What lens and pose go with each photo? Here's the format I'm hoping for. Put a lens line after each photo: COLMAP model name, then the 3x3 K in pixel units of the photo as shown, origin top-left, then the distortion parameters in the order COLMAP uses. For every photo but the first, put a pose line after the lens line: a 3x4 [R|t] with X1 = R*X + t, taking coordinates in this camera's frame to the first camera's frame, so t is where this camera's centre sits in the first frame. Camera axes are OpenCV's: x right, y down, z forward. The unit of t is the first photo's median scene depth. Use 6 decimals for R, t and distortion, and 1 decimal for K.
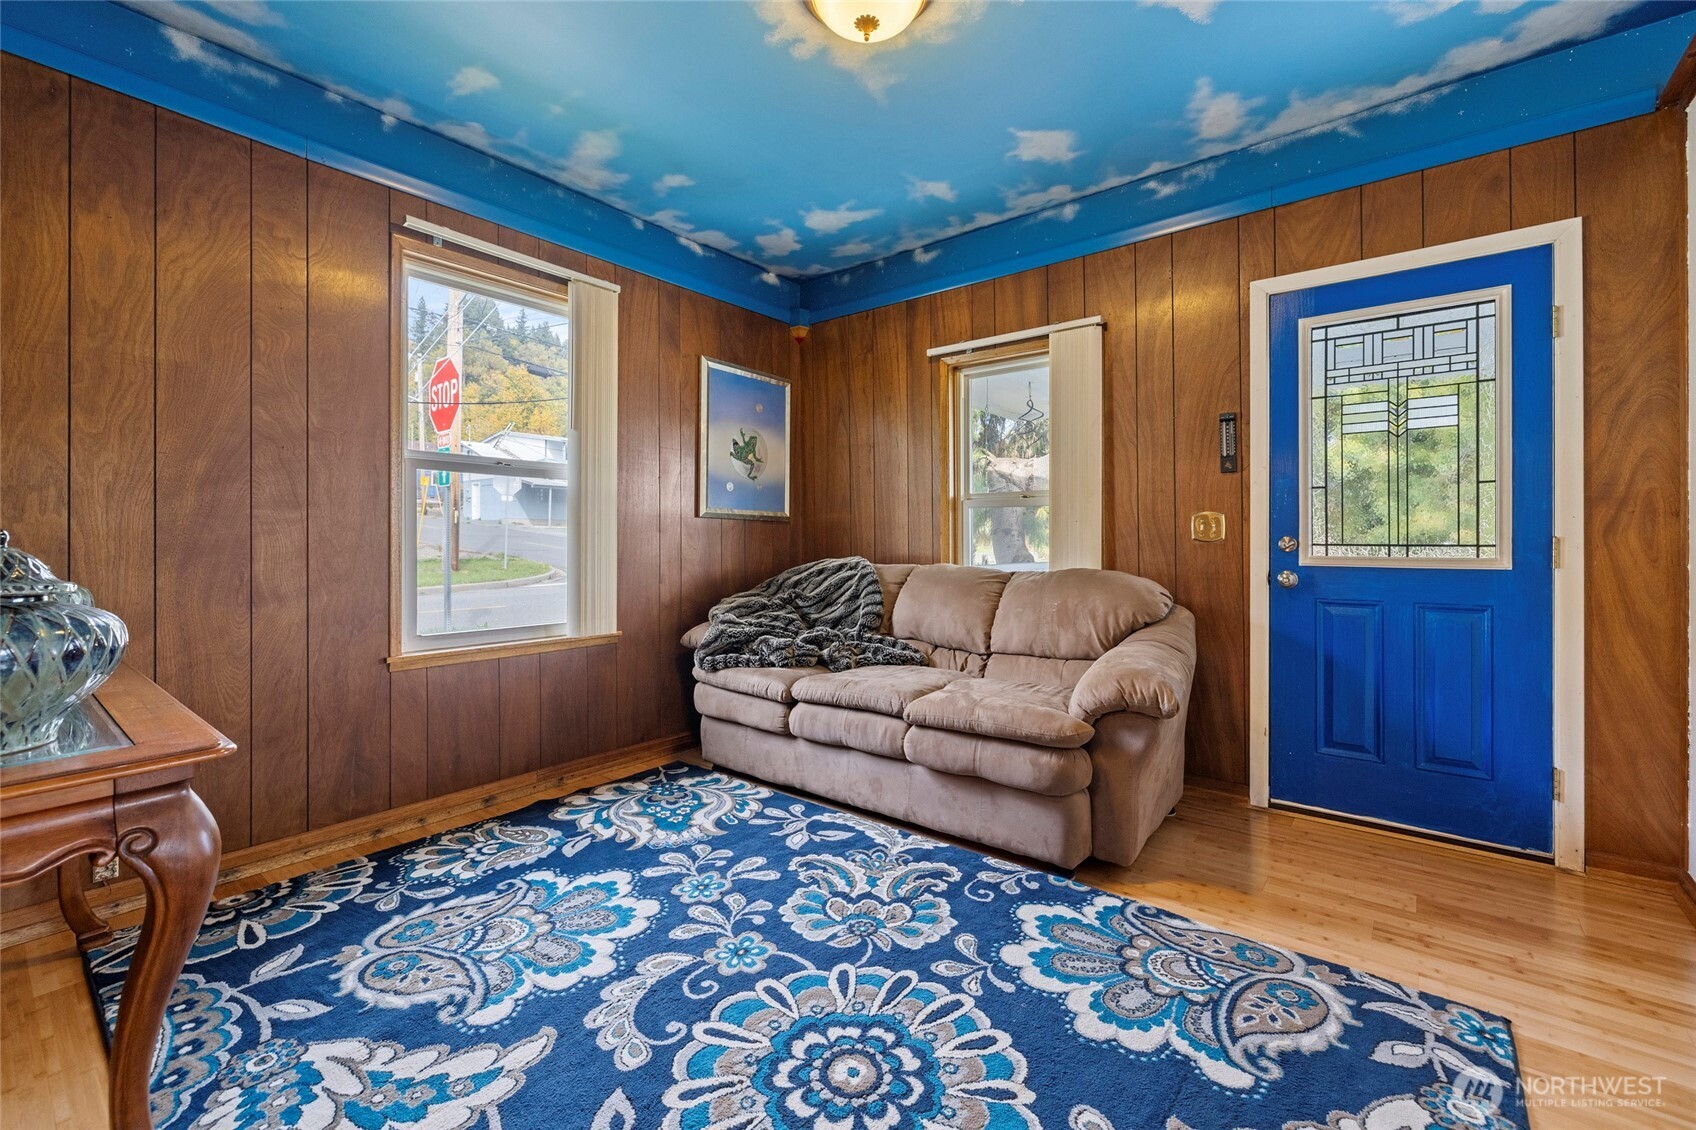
lens RADIAL K [[707.2, 0, 847.4], [0, 707.2, 550.9], [0, 0, 1]] dist [-0.001195, -0.000381]
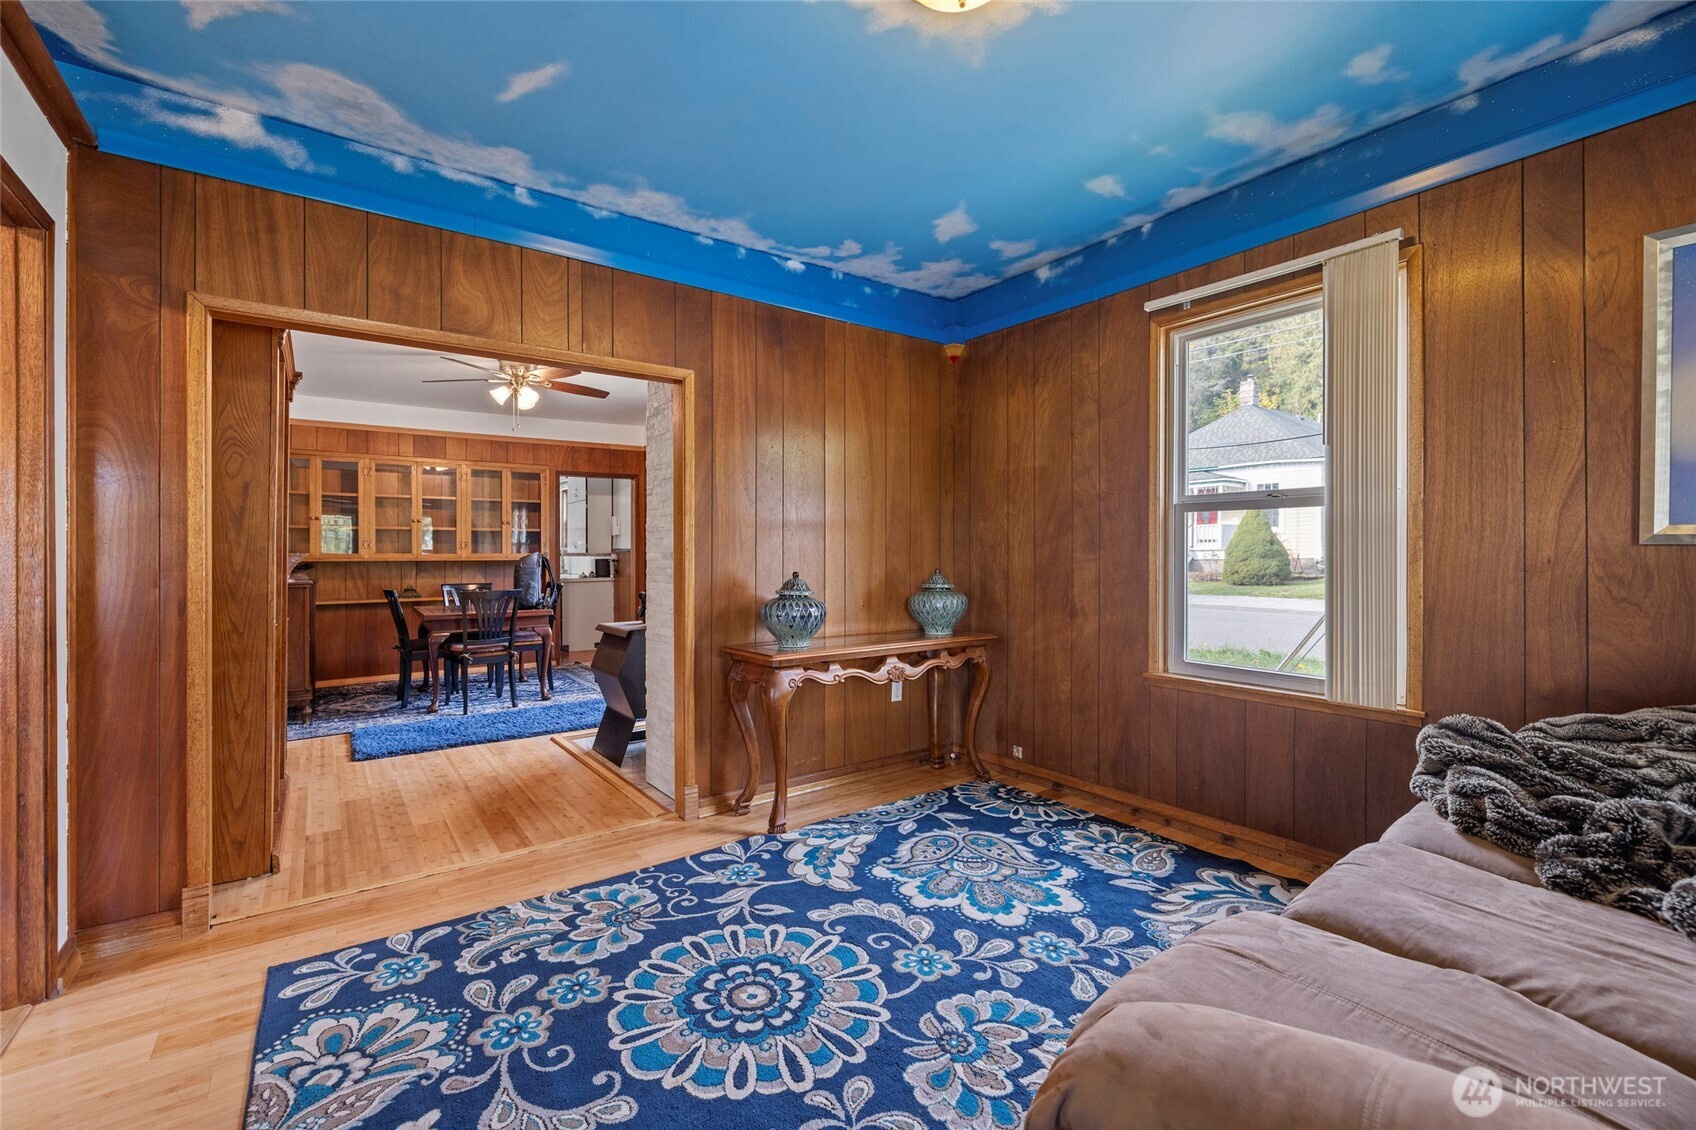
lens RADIAL K [[717.2, 0, 837.2], [0, 717.2, 570.6], [0, 0, 1]] dist [0.000206, 0.000148]
pose [[-0.269691, 0.024196, -0.962643, 0.861534], [-0.013532, 0.999490, 0.028913, -0.066785], [0.962852, 0.020824, -0.269226, 1.046431]]
